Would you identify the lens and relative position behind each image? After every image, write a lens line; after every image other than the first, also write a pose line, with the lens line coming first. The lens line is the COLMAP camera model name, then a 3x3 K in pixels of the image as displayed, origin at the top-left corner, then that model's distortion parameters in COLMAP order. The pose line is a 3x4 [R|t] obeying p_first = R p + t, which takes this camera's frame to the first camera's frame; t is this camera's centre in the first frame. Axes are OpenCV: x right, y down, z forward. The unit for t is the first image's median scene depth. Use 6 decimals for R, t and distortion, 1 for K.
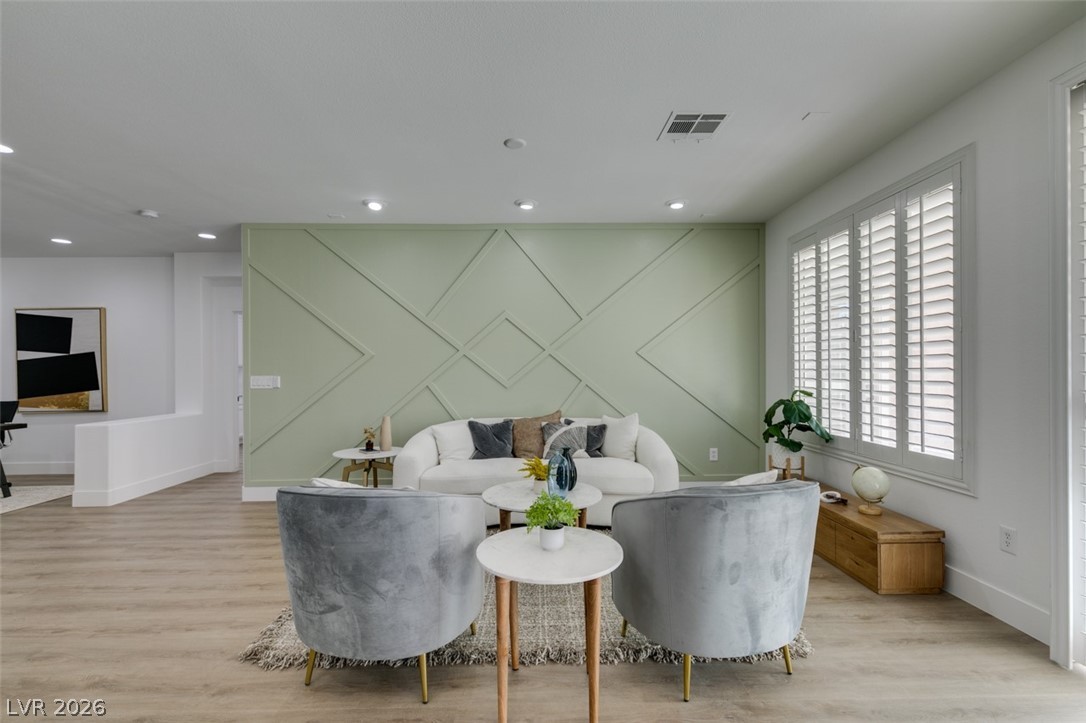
lens RADIAL K [[486.5, 0, 543.1], [0, 486.5, 372.6], [0, 0, 1]] dist [0.004395, -0.000359]
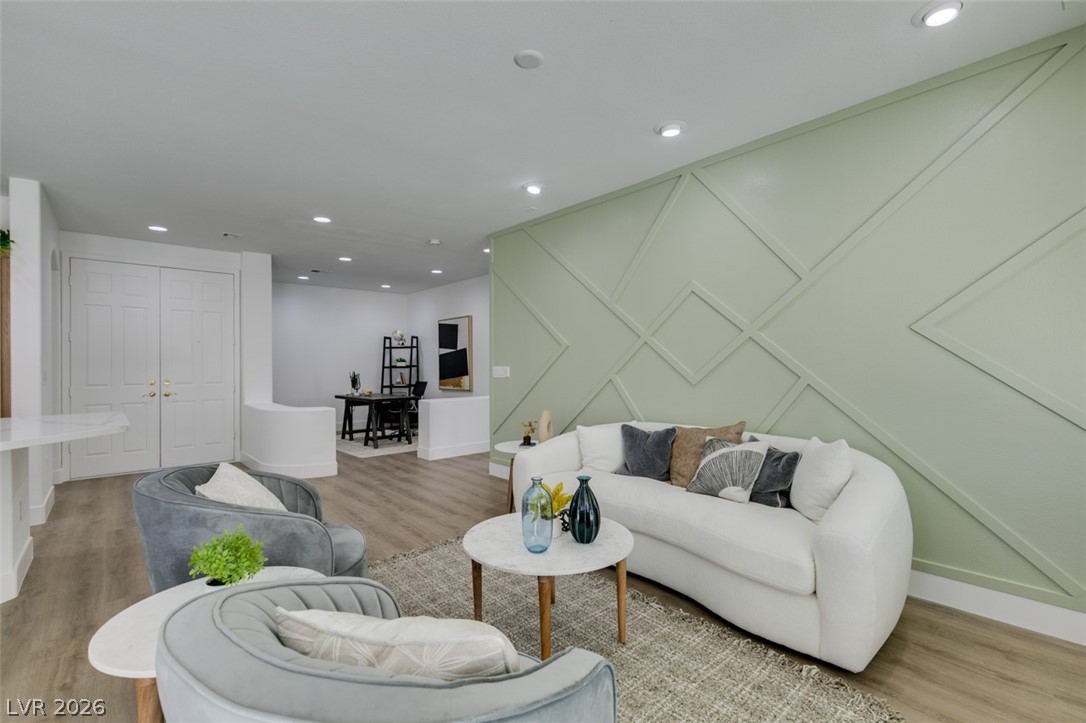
lens RADIAL K [[485.8, 0, 541.2], [0, 485.8, 364.9], [0, 0, 1]] dist [0.006829, -0.001496]
pose [[0.645785, 0.004264, -0.763507, 0.374118], [0.001202, 0.999977, 0.006601, -0.004411], [0.763518, -0.005180, 0.645766, 0.377566]]
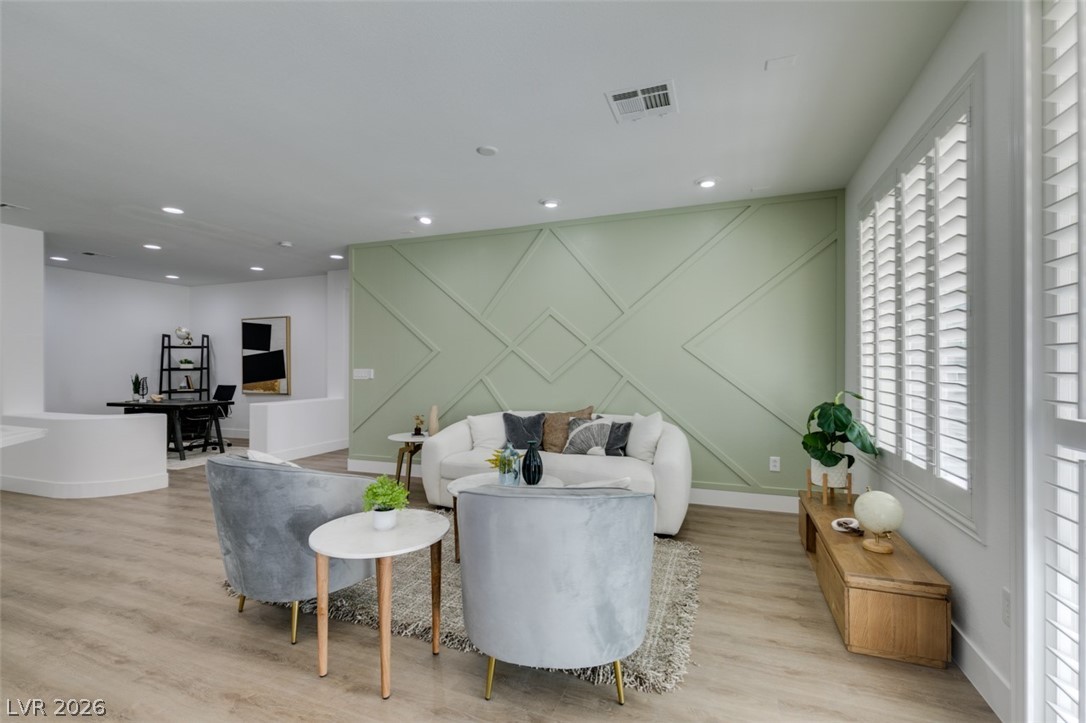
lens RADIAL K [[484.4, 0, 542.0], [0, 484.4, 366.5], [0, 0, 1]] dist [0.002592, -0.000080]
pose [[0.927762, 0.006137, -0.373121, 0.317662], [-0.006507, 0.999979, 0.000269, -0.002455], [0.373115, 0.002178, 0.927782, 0.051472]]
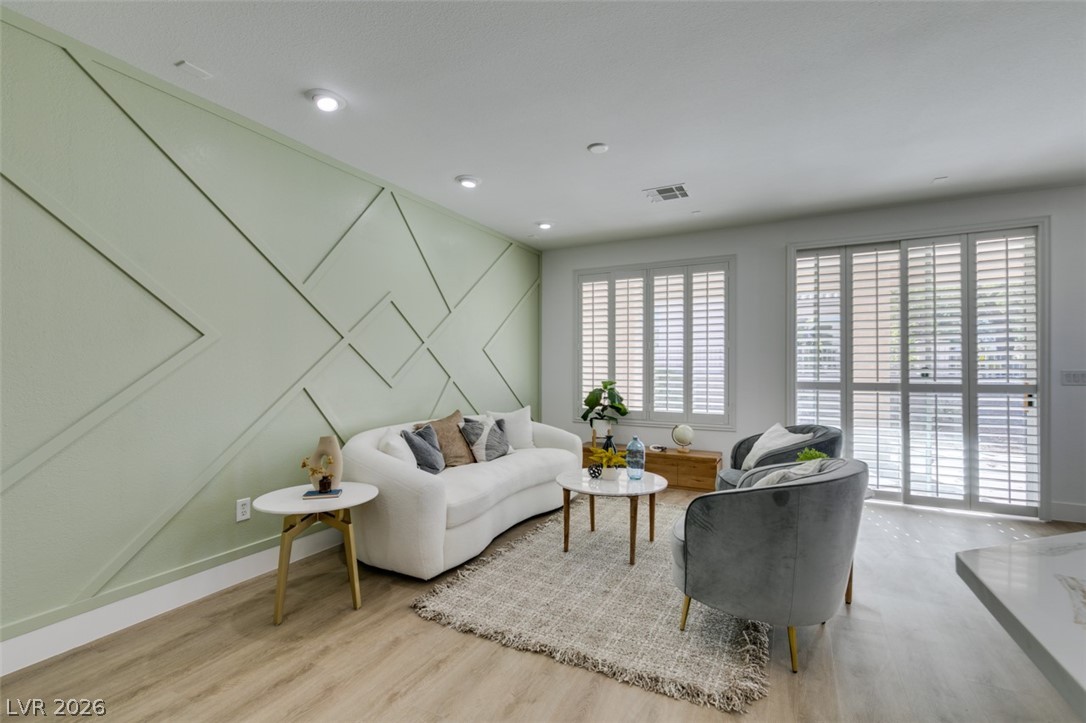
lens RADIAL K [[488.0, 0, 542.7], [0, 488.0, 365.2], [0, 0, 1]] dist [0.008132, -0.000544]
pose [[0.477764, 0.008082, 0.878451, -0.730710], [-0.000546, 0.999960, -0.008903, 0.001847], [-0.878488, 0.003774, 0.477750, 0.429977]]
